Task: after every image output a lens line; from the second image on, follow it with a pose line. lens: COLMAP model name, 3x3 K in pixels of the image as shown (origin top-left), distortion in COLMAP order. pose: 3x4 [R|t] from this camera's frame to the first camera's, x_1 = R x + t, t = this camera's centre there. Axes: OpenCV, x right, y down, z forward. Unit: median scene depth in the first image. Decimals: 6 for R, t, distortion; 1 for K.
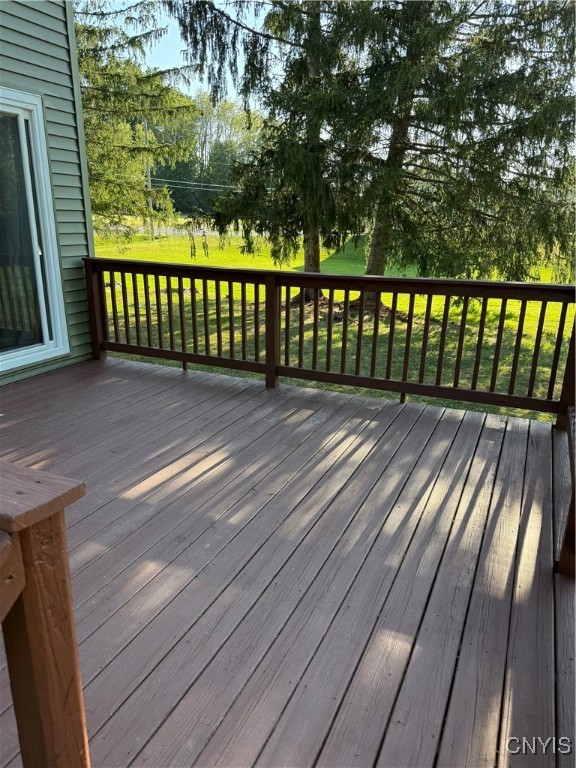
lens RADIAL K [[549.9, 0, 291.9], [0, 549.9, 383.9], [0, 0, 1]] dist [0.039748, -0.053690]
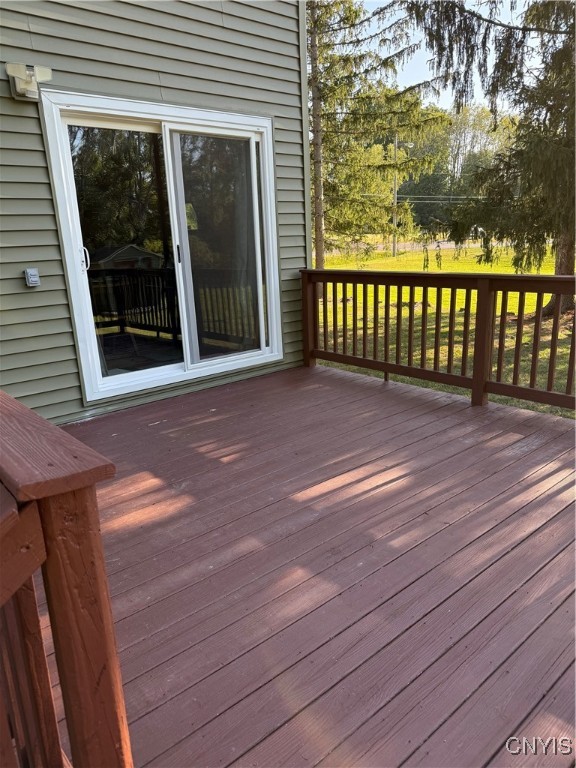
lens RADIAL K [[549.9, 0, 281.4], [0, 549.9, 388.5], [0, 0, 1]] dist [0.039748, -0.053690]
pose [[0.903473, 0.065175, -0.423660, 0.051319], [-0.073730, 0.997271, -0.003815, 0.005867], [0.422255, 0.034683, 0.905813, 0.047153]]
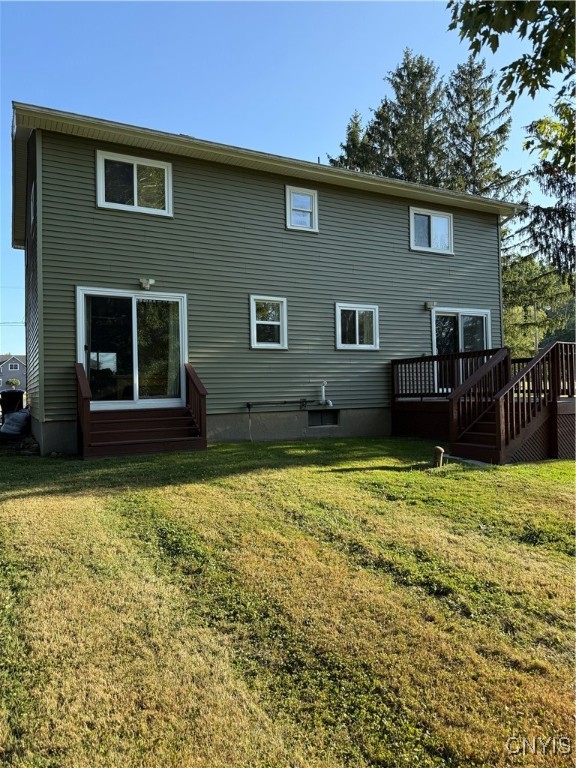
lens RADIAL K [[549.9, 0, 293.0], [0, 549.9, 384.0], [0, 0, 1]] dist [0.039748, -0.053690]
pose [[0.787622, -0.048529, -0.614245, 0.532344], [-0.139563, 0.956934, -0.254559, 0.781122], [0.600145, 0.286222, 0.746929, -1.766237]]
